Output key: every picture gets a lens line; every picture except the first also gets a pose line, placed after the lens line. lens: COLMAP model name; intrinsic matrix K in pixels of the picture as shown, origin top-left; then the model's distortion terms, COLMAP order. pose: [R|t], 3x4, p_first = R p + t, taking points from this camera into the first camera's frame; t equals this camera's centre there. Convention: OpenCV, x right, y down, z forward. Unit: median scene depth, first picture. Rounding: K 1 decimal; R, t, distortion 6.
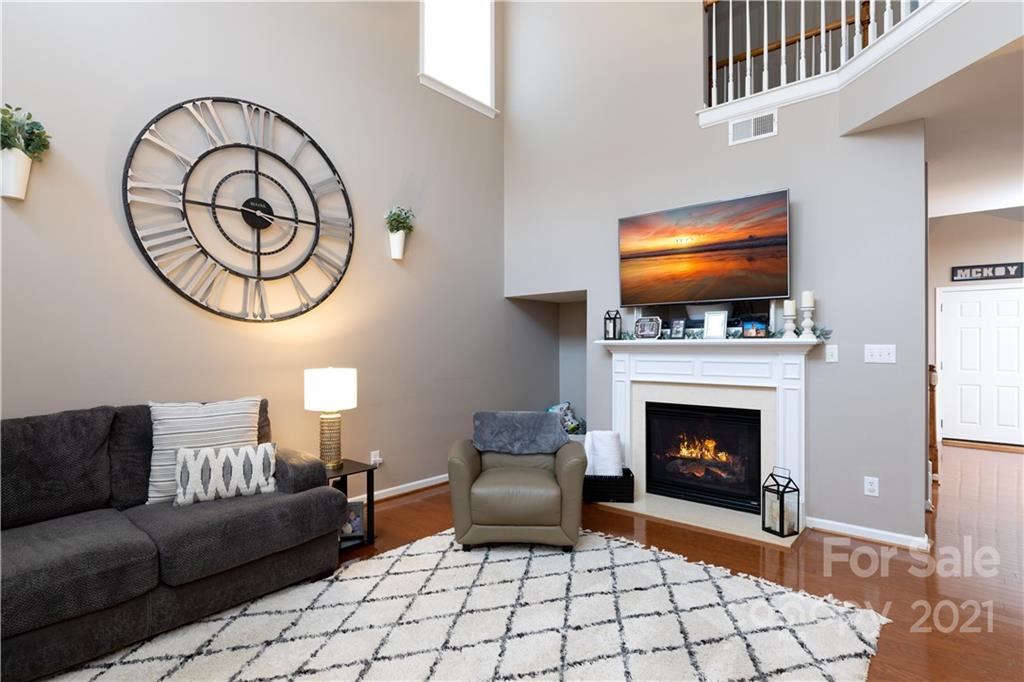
lens RADIAL K [[517.2, 0, 511.4], [0, 517.2, 344.4], [0, 0, 1]] dist [-0.002859, 0.000376]
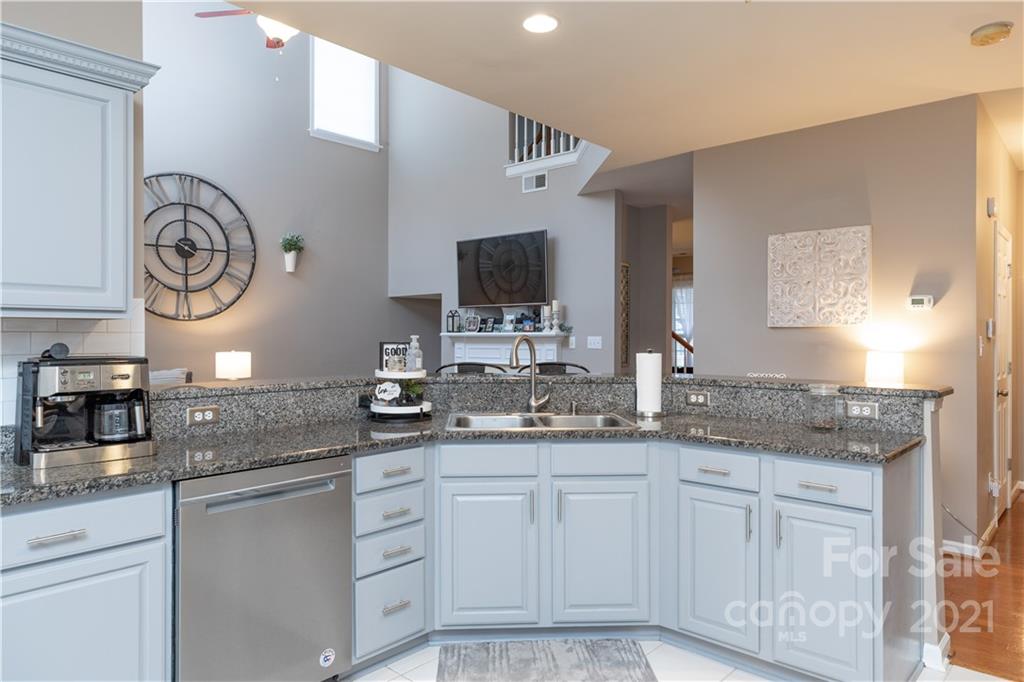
lens RADIAL K [[687.1, 0, 510.0], [0, 687.1, 333.6], [0, 0, 1]] dist [0.031565, 0.002056]
pose [[0.999483, 0.002295, -0.032054, 0.481545], [-0.002340, 0.999996, -0.001365, -0.004077], [0.032051, 0.001439, 0.999485, -0.915829]]
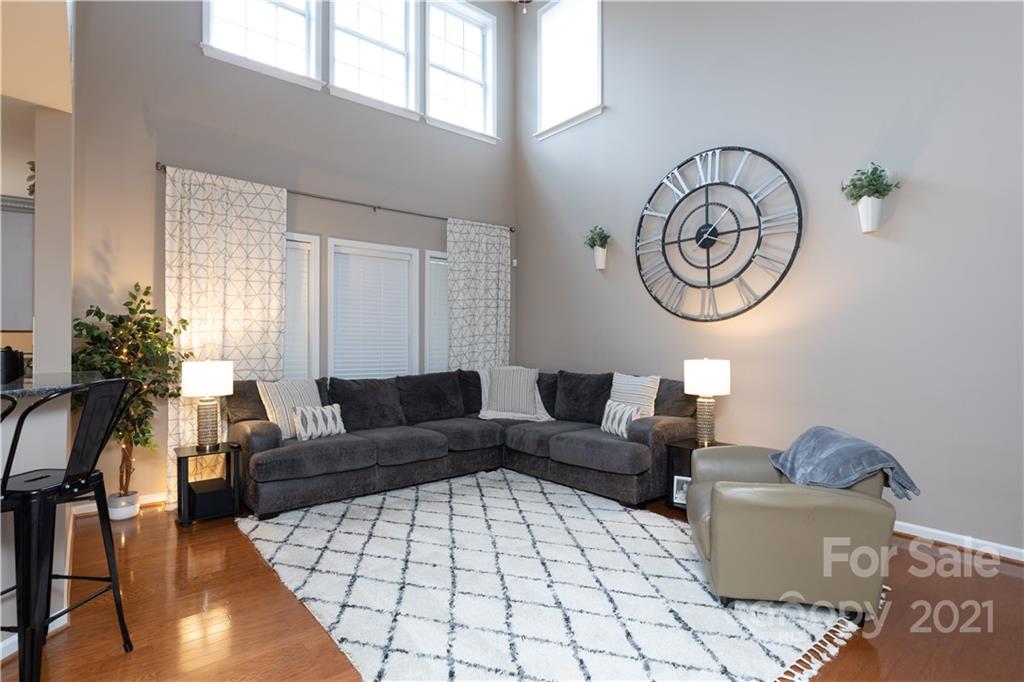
lens RADIAL K [[517.2, 0, 505.5], [0, 517.2, 338.9], [0, 0, 1]] dist [-0.002859, 0.000376]
pose [[-0.188564, -0.005086, -0.982048, 0.798549], [0.000439, 0.999986, -0.005263, 0.005962], [0.982061, -0.001423, -0.188559, 0.704773]]
